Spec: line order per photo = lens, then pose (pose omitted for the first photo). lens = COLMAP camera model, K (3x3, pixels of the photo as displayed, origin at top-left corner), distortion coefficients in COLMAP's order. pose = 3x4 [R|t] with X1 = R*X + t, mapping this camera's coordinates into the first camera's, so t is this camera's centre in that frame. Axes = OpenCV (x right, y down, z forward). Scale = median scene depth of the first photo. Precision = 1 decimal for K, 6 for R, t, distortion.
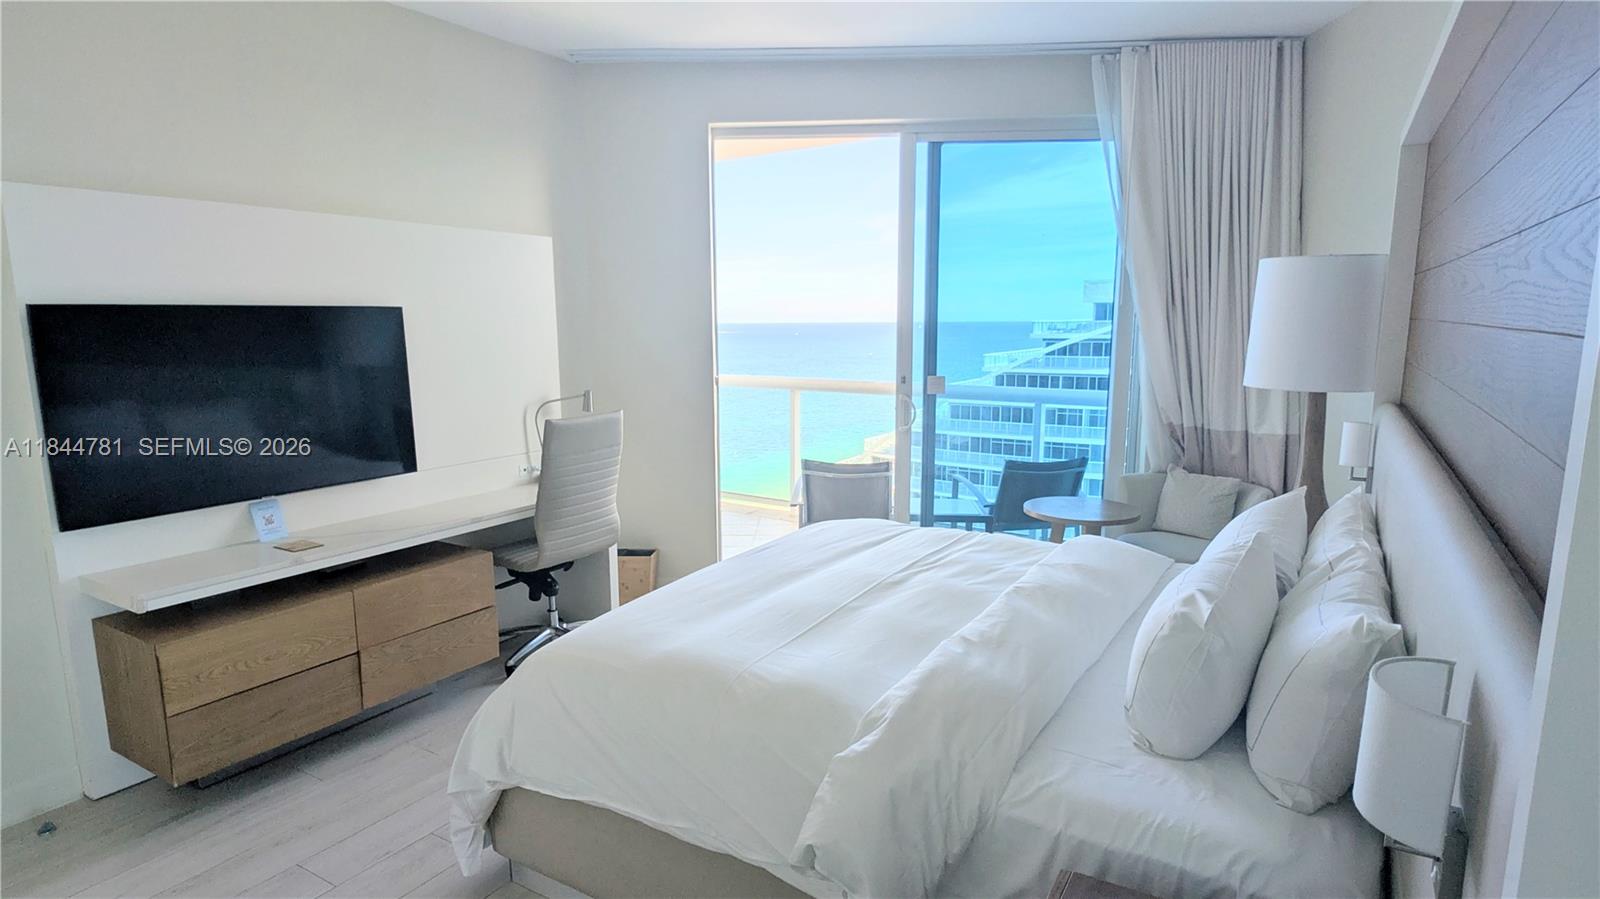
lens RADIAL K [[840.8, 0, 809.4], [0, 840.8, 452.8], [0, 0, 1]] dist [0.026296, -0.000479]
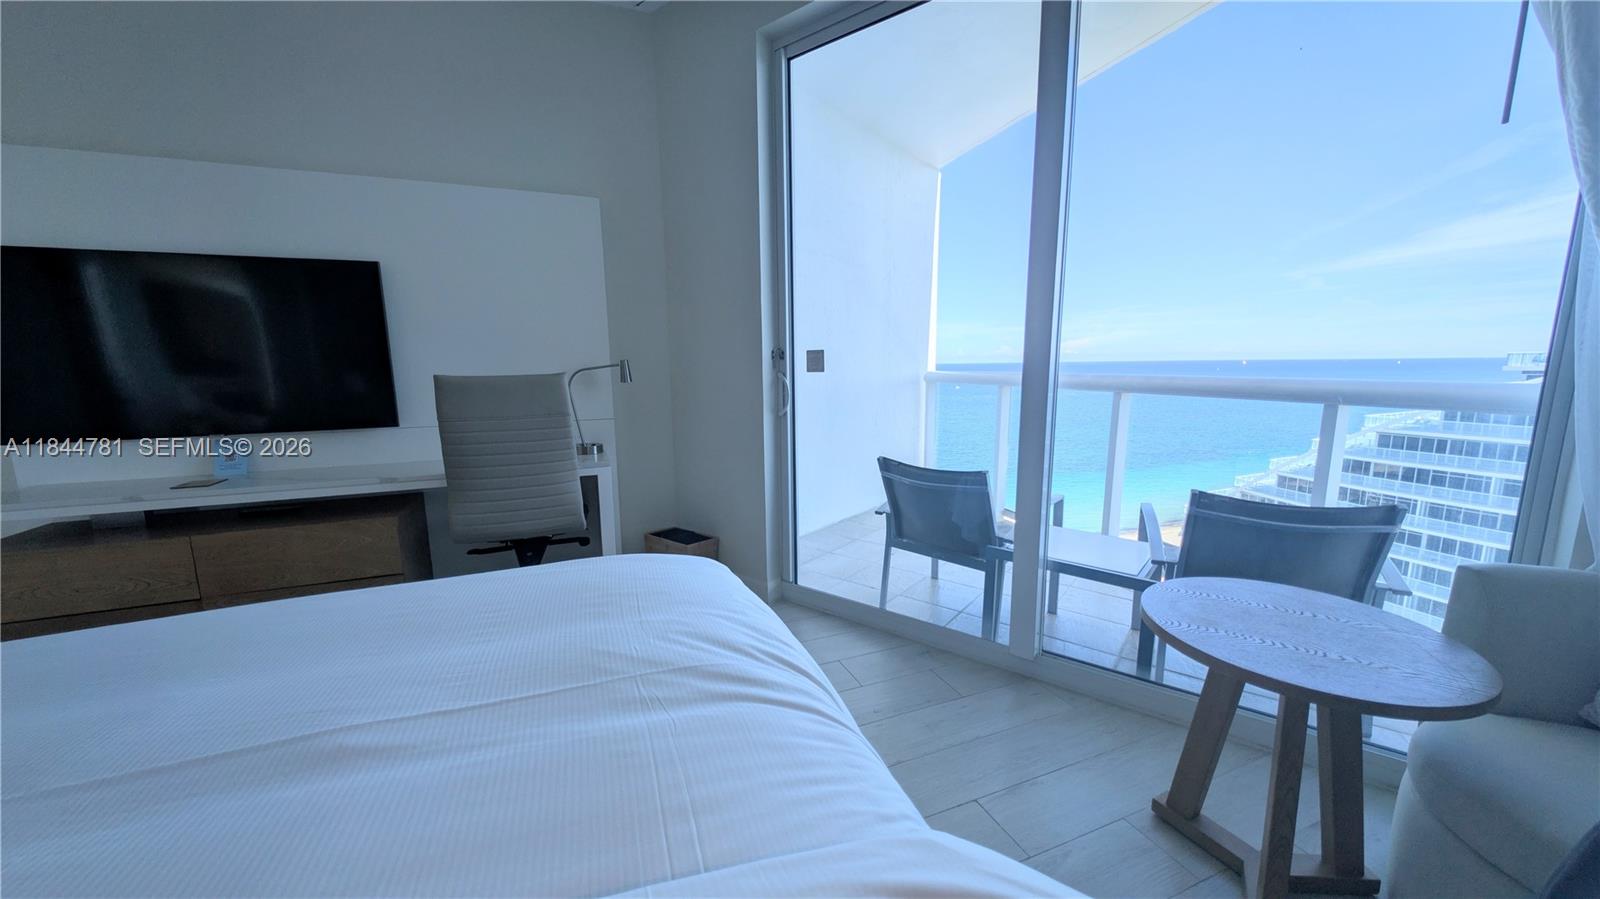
lens RADIAL K [[553.4, 0, 808.3], [0, 553.4, 456.7], [0, 0, 1]] dist [0.005438, 0.000056]
pose [[0.804076, 0.093854, -0.587071, 0.395082], [-0.083774, 0.995495, 0.044407, -0.016193], [0.588594, 0.013475, 0.808316, 0.883785]]
